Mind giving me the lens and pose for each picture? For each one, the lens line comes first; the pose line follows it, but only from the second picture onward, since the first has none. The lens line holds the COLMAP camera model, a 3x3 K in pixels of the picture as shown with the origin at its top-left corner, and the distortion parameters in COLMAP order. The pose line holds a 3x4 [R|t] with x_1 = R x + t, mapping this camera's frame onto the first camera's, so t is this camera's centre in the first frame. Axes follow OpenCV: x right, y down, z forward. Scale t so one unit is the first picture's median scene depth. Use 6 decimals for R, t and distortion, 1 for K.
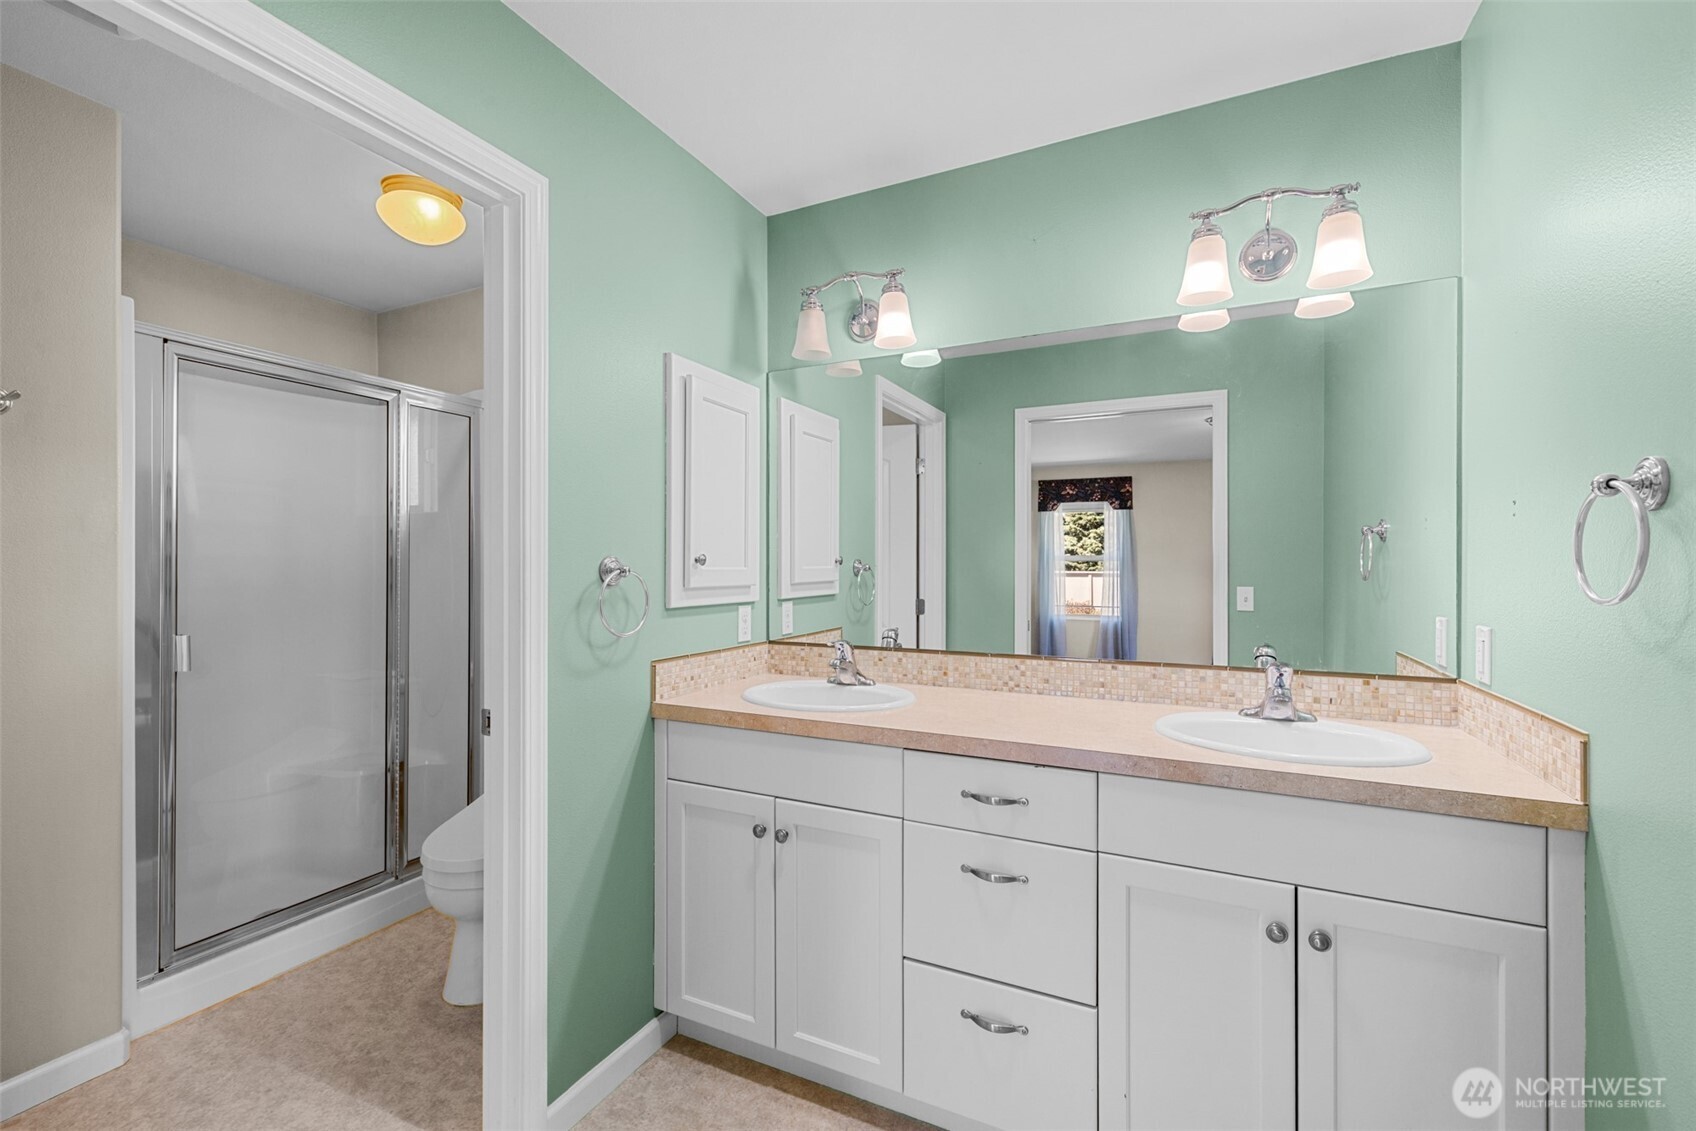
lens RADIAL K [[717.5, 0, 843.1], [0, 717.5, 562.0], [0, 0, 1]] dist [-0.001326, 0.001040]
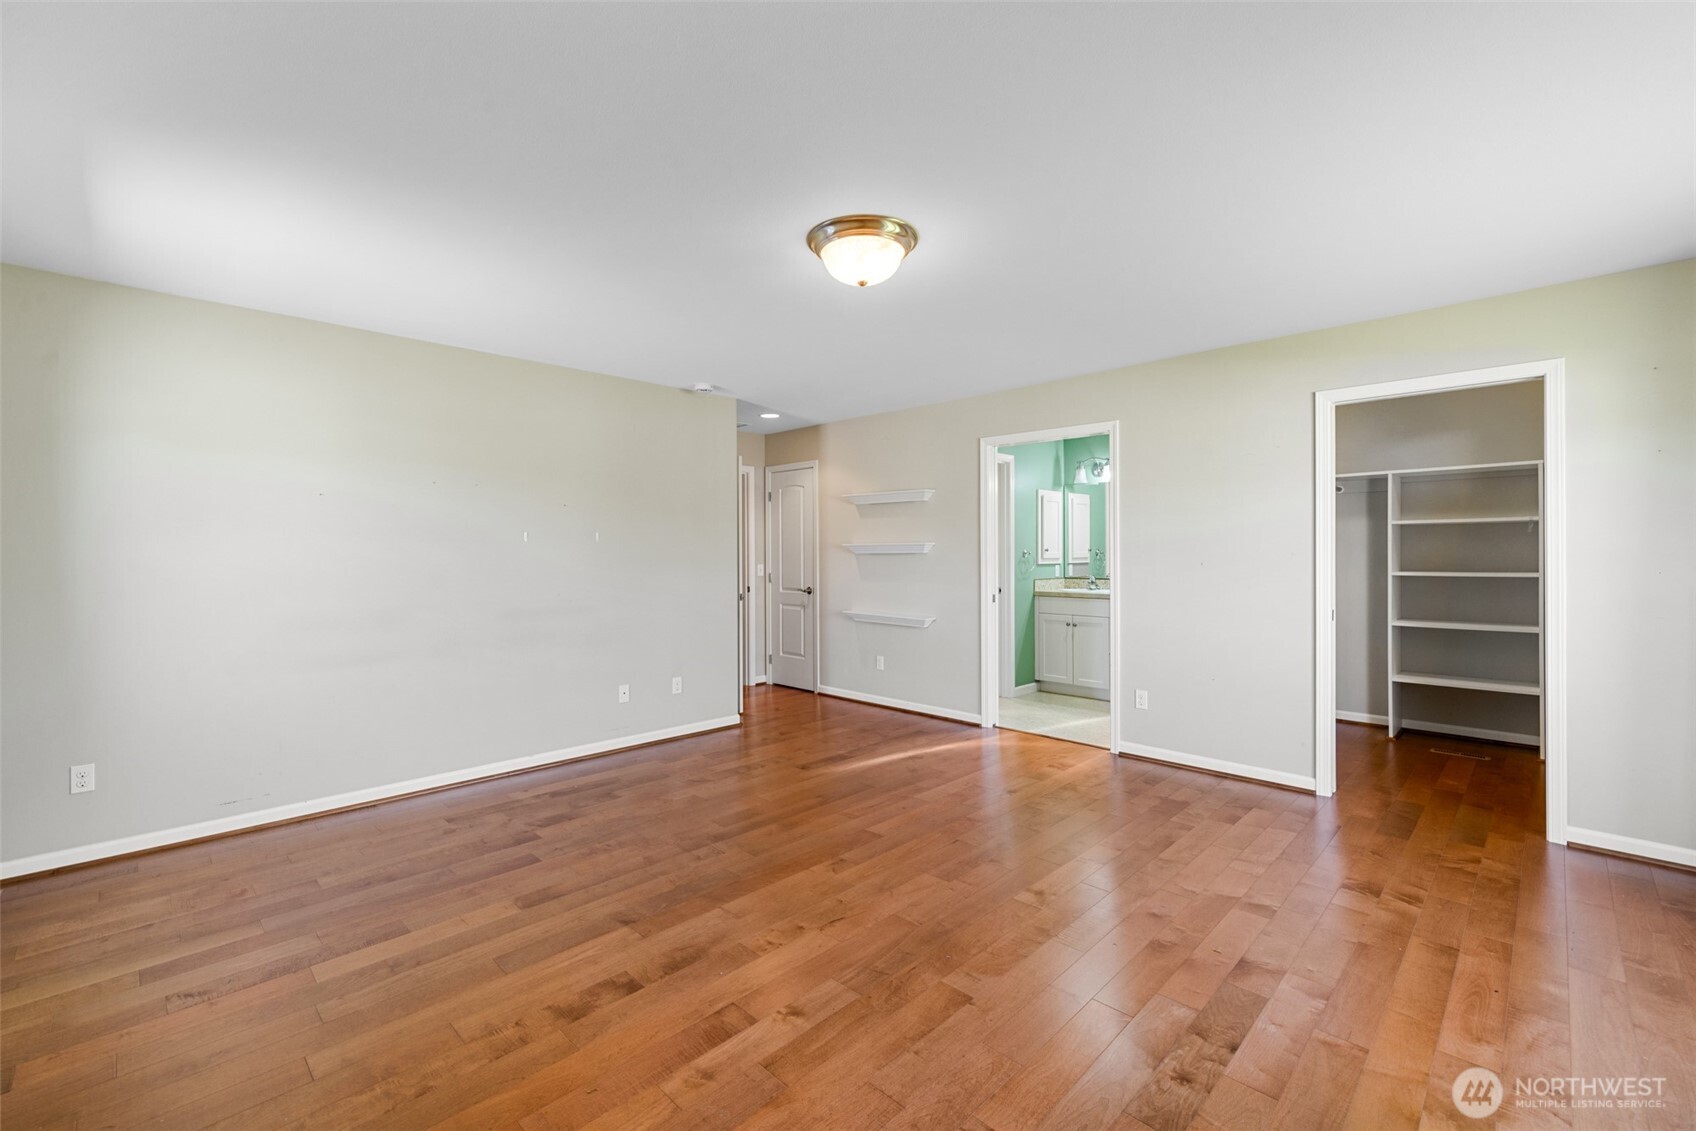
lens RADIAL K [[717.5, 0, 843.1], [0, 717.5, 562.0], [0, 0, 1]] dist [-0.001326, 0.001040]
pose [[0.946337, -0.005527, -0.323135, -0.015761], [0.009975, 0.999877, 0.012113, 0.003347], [0.323028, -0.014686, 0.946276, -2.310838]]
